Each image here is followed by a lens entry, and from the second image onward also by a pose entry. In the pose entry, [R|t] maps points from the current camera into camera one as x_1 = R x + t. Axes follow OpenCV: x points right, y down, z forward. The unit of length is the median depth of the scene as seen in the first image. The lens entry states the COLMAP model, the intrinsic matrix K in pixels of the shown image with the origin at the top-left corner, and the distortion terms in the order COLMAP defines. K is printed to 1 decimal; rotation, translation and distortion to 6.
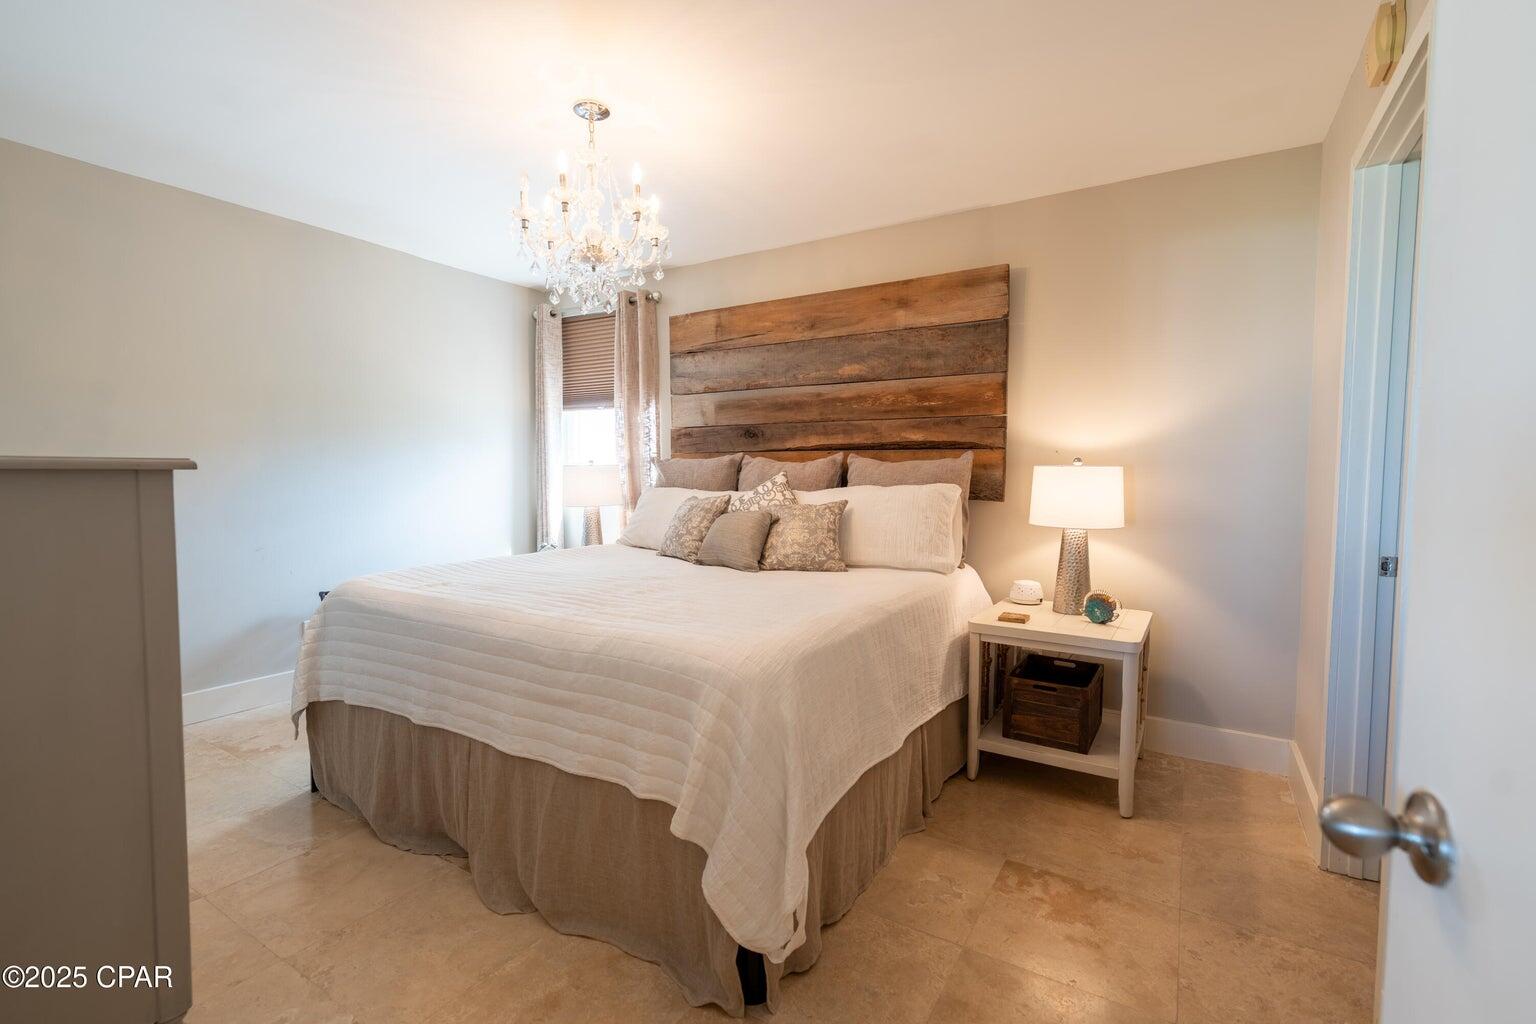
lens RADIAL K [[694.8, 0, 766.9], [0, 694.8, 509.8], [0, 0, 1]] dist [0.001253, 0.000082]
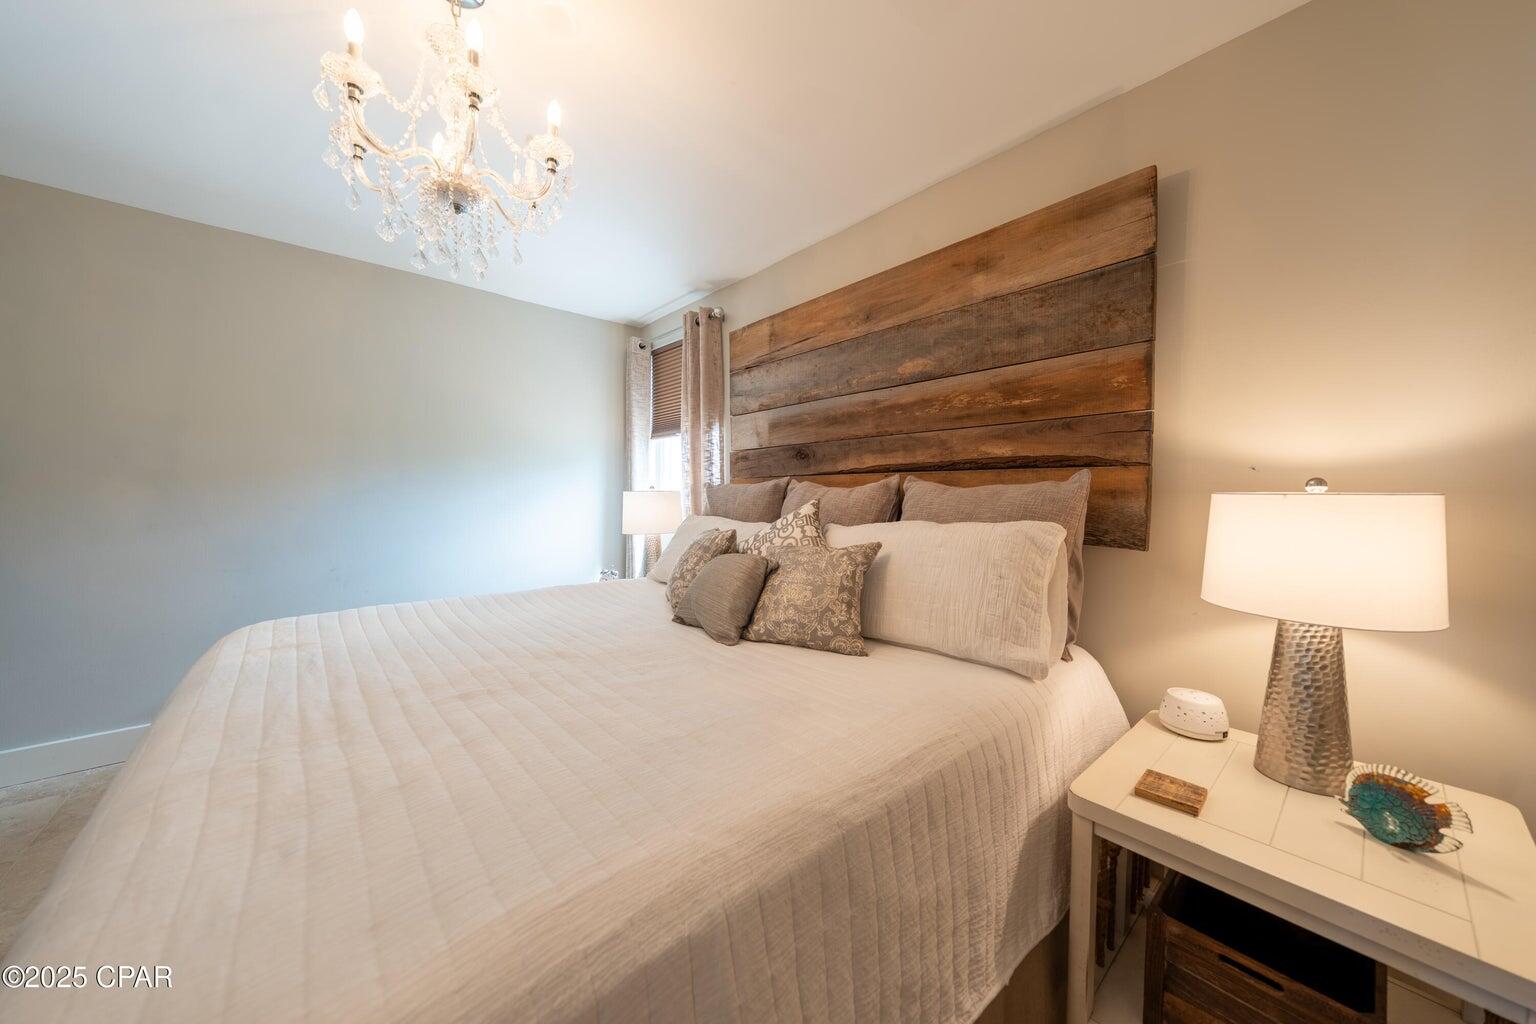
lens RADIAL K [[520.9, 0, 769.3], [0, 520.9, 509.3], [0, 0, 1]] dist [-0.005474, 0.000067]
pose [[0.955483, 0.010474, -0.294859, 0.154948], [-0.018869, 0.999493, -0.025639, -0.030206], [0.294441, 0.030061, 0.955197, 0.457626]]
